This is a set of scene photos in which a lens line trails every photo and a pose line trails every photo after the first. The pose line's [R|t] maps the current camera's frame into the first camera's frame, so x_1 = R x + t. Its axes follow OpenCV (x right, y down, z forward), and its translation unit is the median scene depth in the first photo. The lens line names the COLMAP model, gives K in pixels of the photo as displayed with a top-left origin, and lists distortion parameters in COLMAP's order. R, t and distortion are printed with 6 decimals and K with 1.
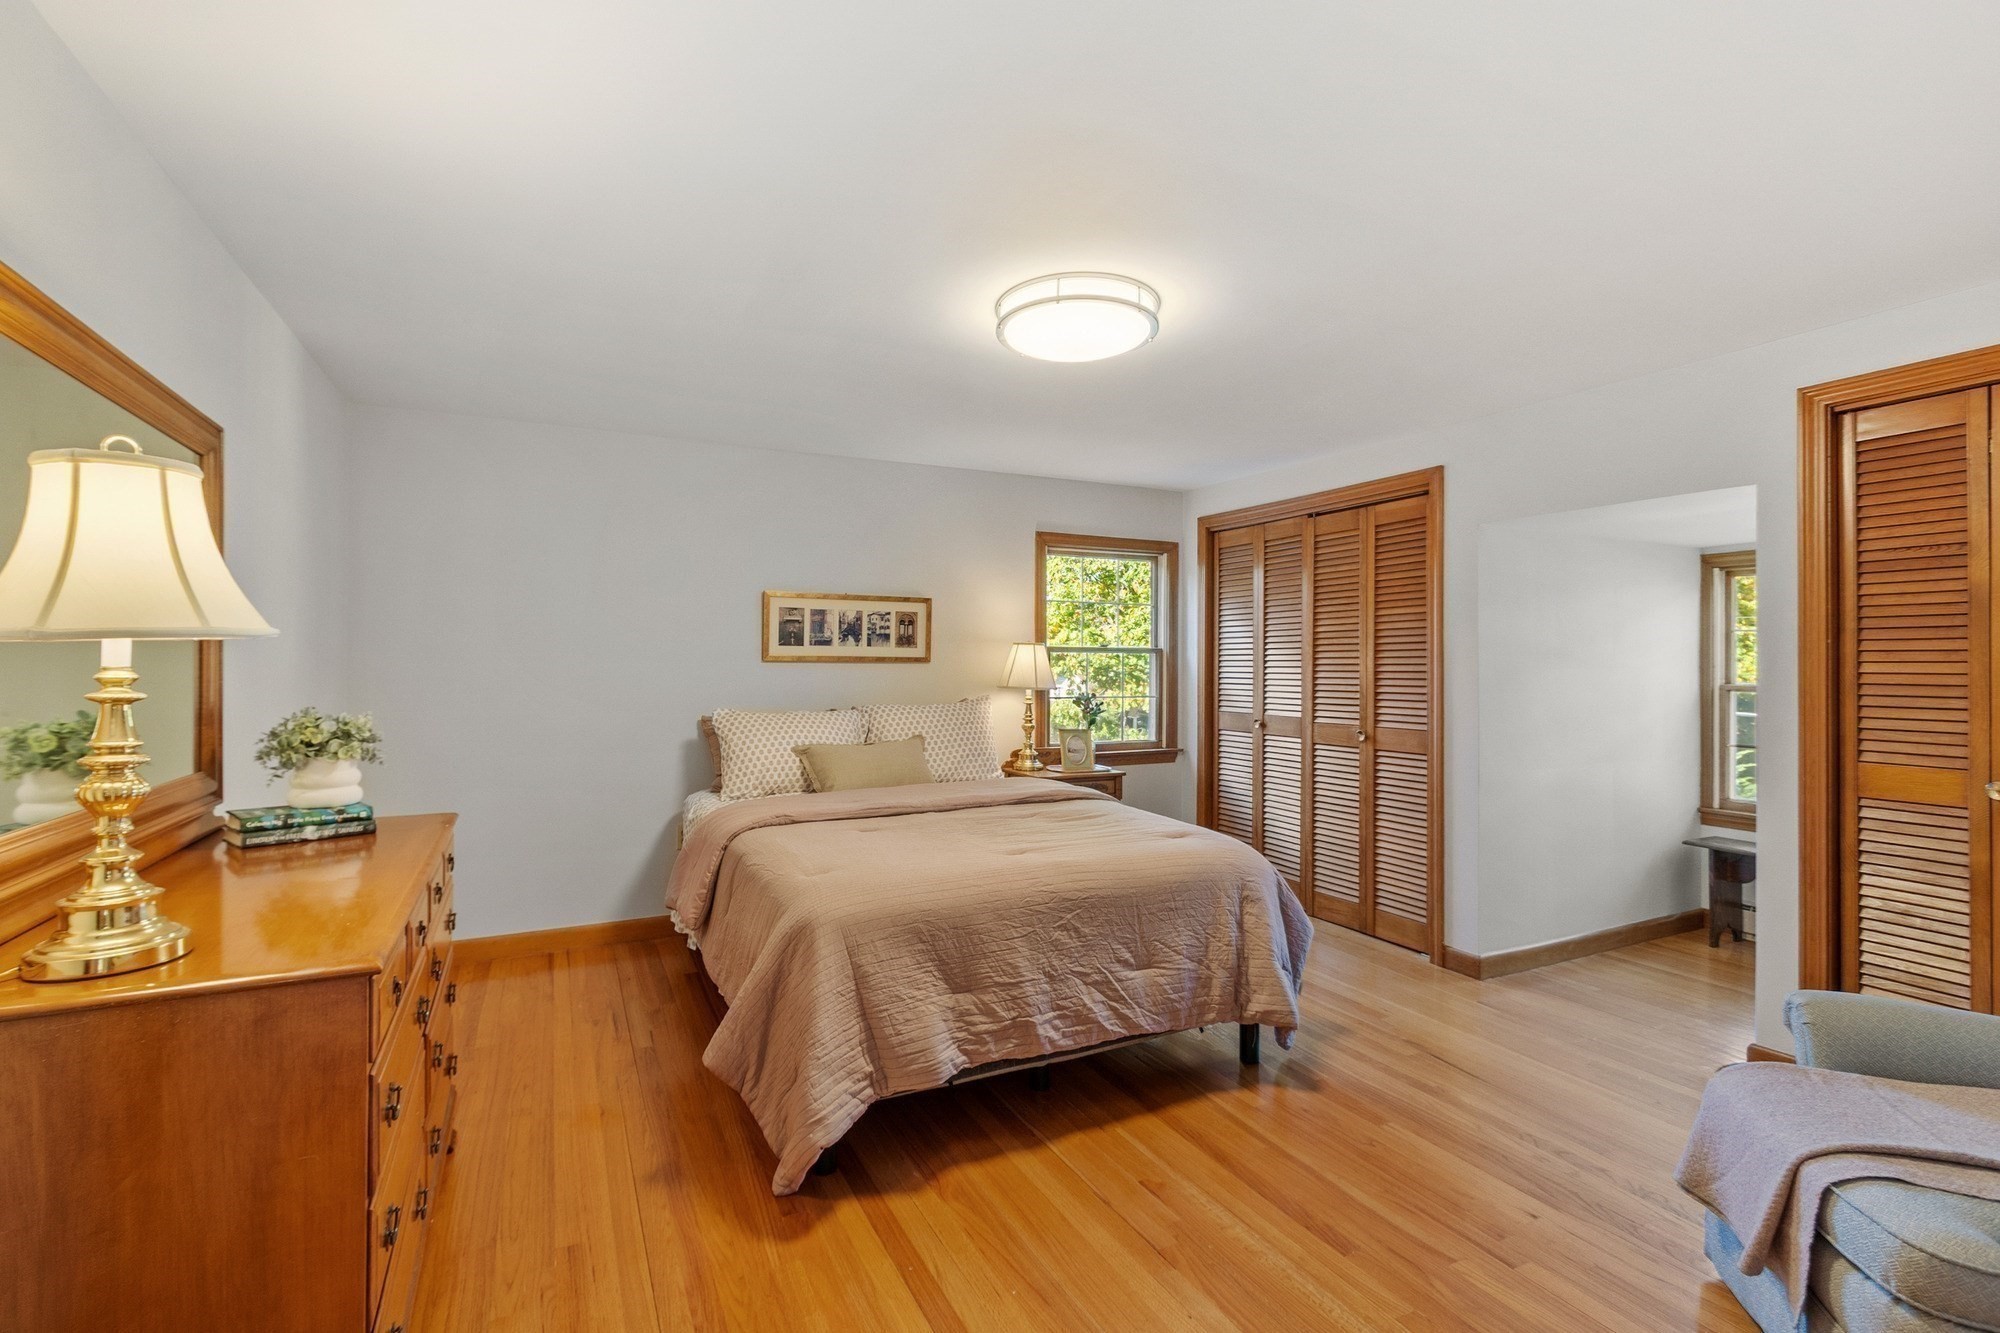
lens RADIAL K [[895.0, 0, 995.9], [0, 895.0, 663.0], [0, 0, 1]] dist [0.004218, -0.000929]
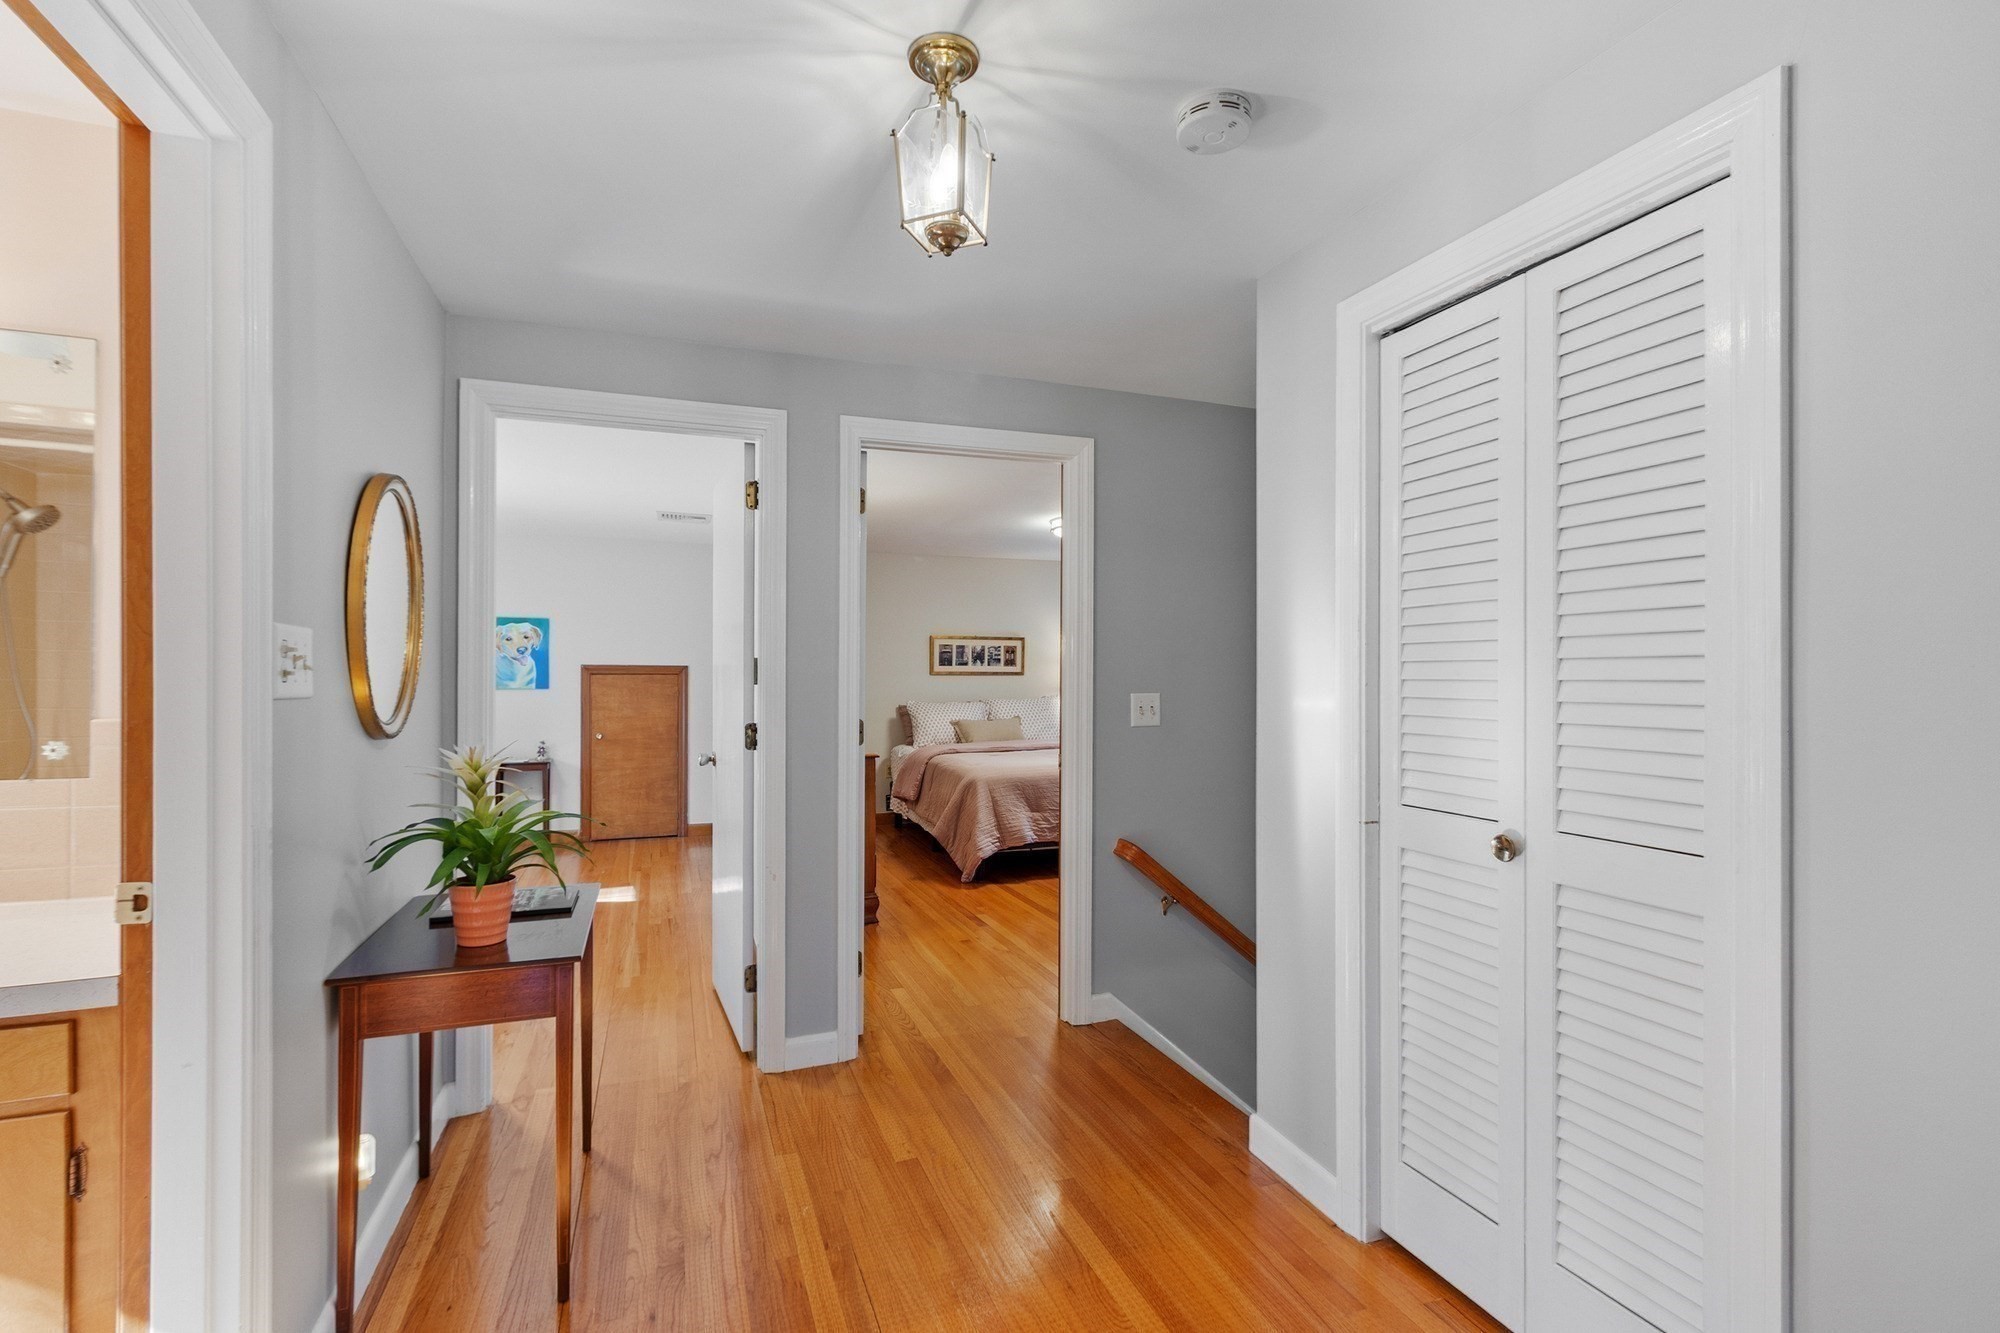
lens RADIAL K [[895.0, 0, 991.9], [0, 895.0, 668.8], [0, 0, 1]] dist [0.004218, -0.000929]
pose [[0.993507, -0.002367, -0.113743, 0.069163], [0.001849, 0.999987, -0.004657, -0.005518], [0.113753, 0.004416, 0.993499, -0.811806]]
